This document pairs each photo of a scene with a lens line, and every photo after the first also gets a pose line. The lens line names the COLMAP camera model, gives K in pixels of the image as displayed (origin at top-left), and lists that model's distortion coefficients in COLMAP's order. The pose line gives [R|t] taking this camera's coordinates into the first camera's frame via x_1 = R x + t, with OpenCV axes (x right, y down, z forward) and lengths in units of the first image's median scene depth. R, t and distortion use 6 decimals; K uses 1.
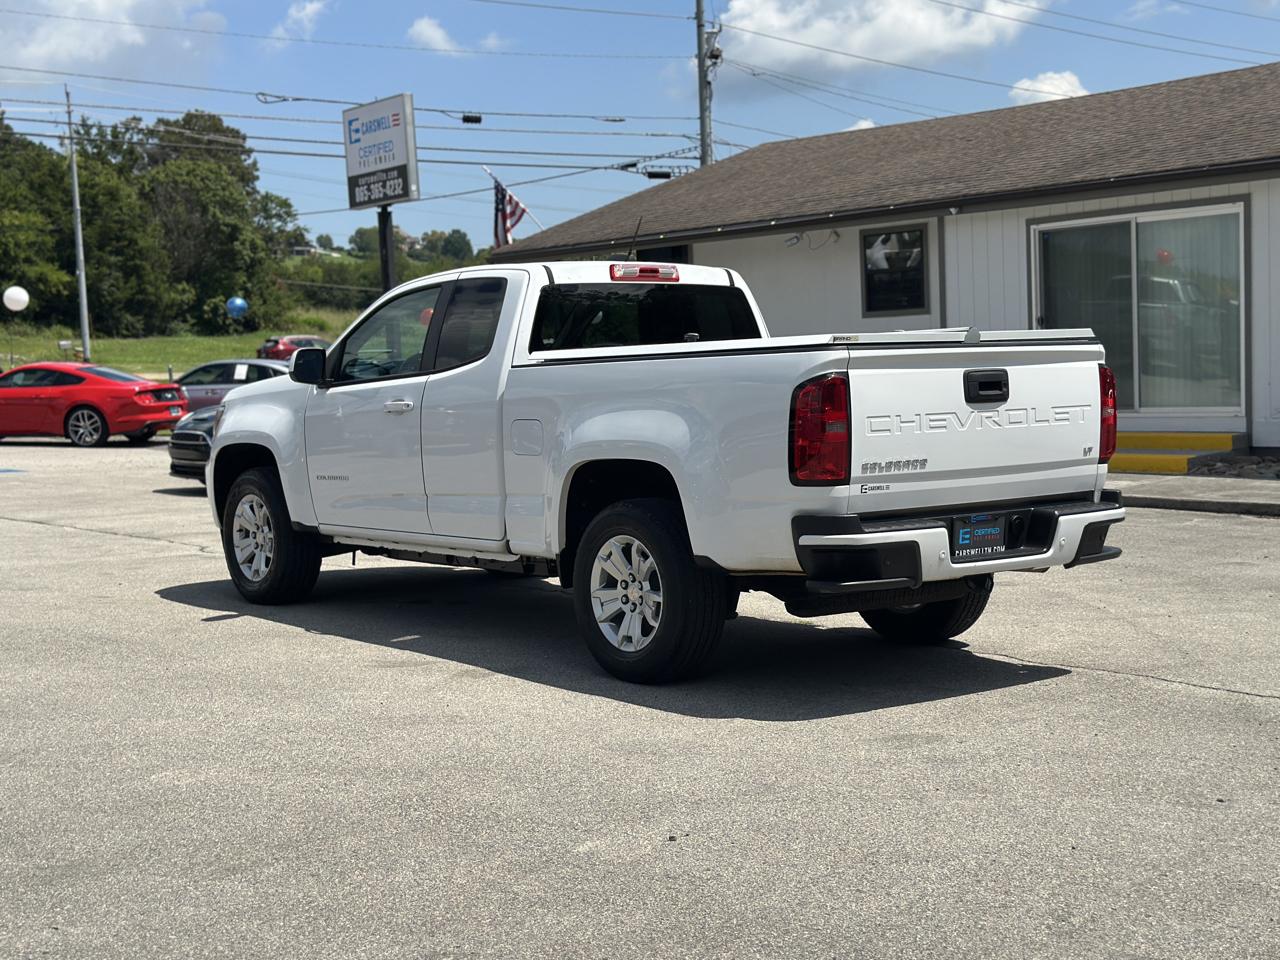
lens RADIAL K [[1749.5, 0, 661.6], [0, 1749.5, 483.6], [0, 0, 1]] dist [0.156572, -0.138331]
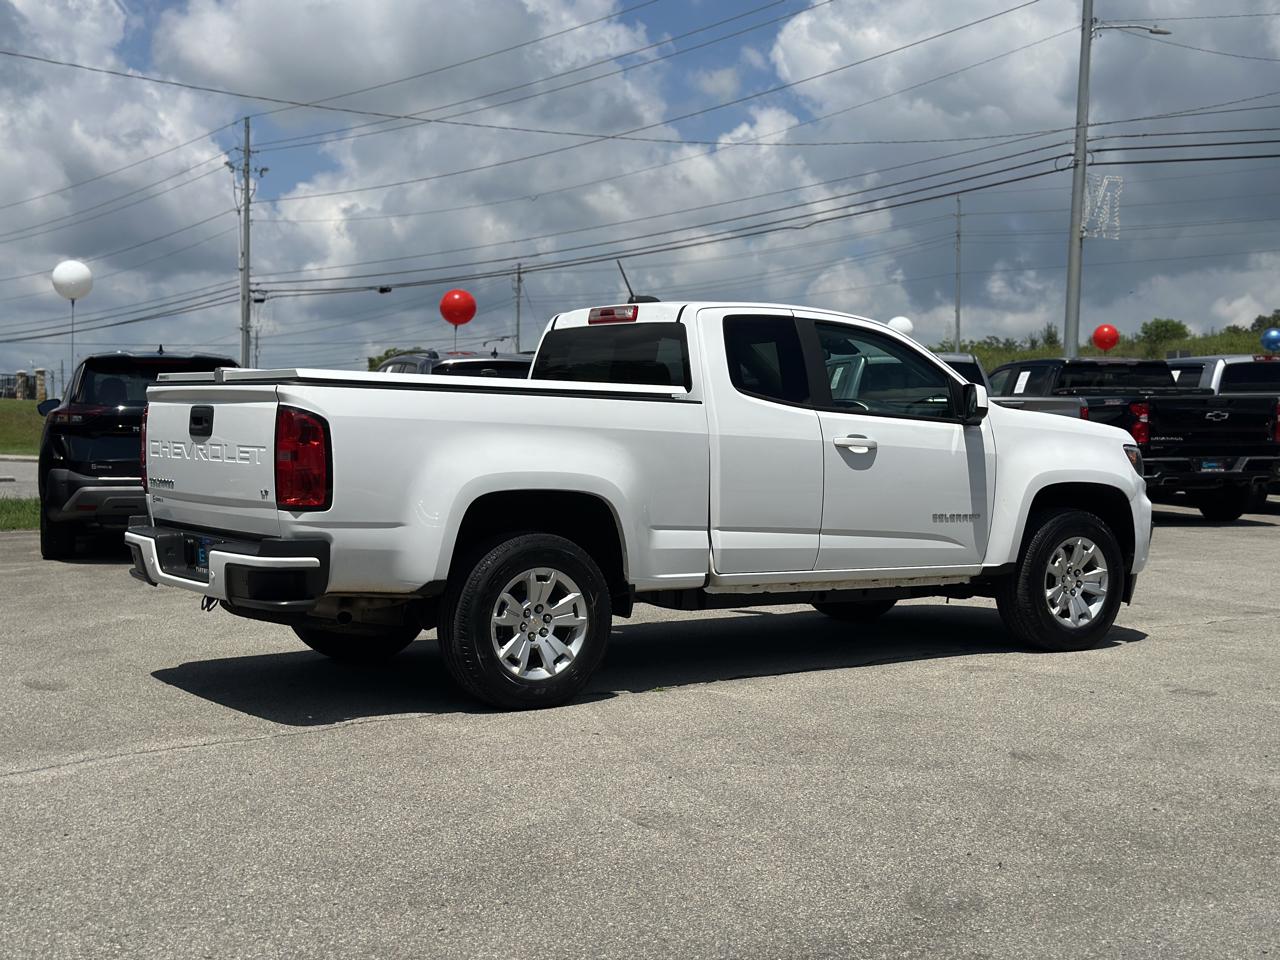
lens RADIAL K [[1749.5, 0, 661.6], [0, 1749.5, 483.6], [0, 0, 1]] dist [0.156572, -0.138331]
pose [[-0.073253, 0.057404, -0.995660, 1.043616], [-0.079928, 0.994793, 0.063234, -0.090204], [0.994105, 0.084213, -0.068284, 1.127479]]
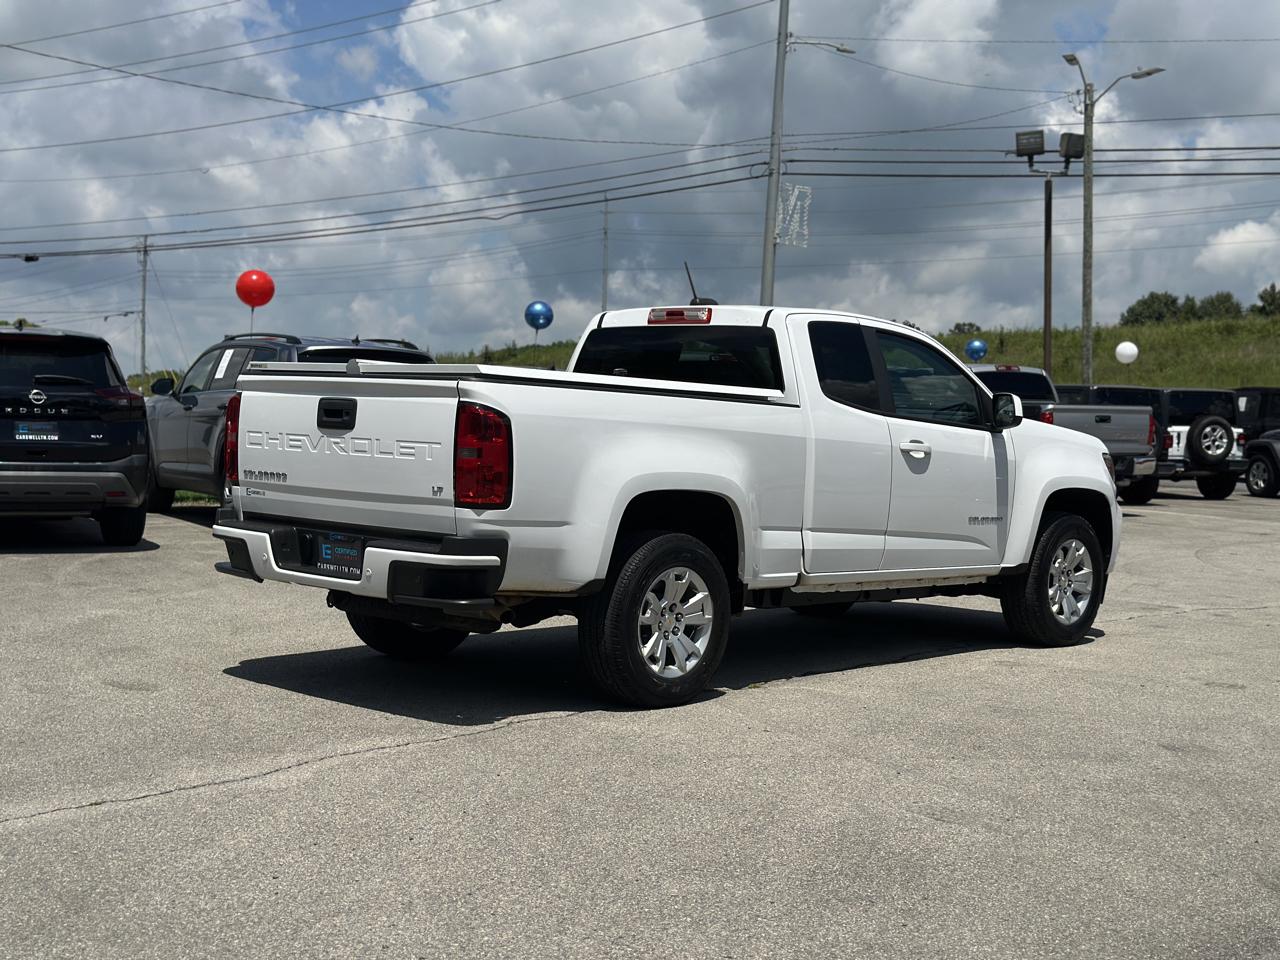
lens RADIAL K [[1749.5, 0, 661.6], [0, 1749.5, 483.6], [0, 0, 1]] dist [0.156572, -0.138331]
pose [[0.137084, 0.064005, -0.988489, 1.049539], [-0.109393, 0.992785, 0.049113, -0.072115], [0.984500, 0.101401, 0.143096, 0.865052]]
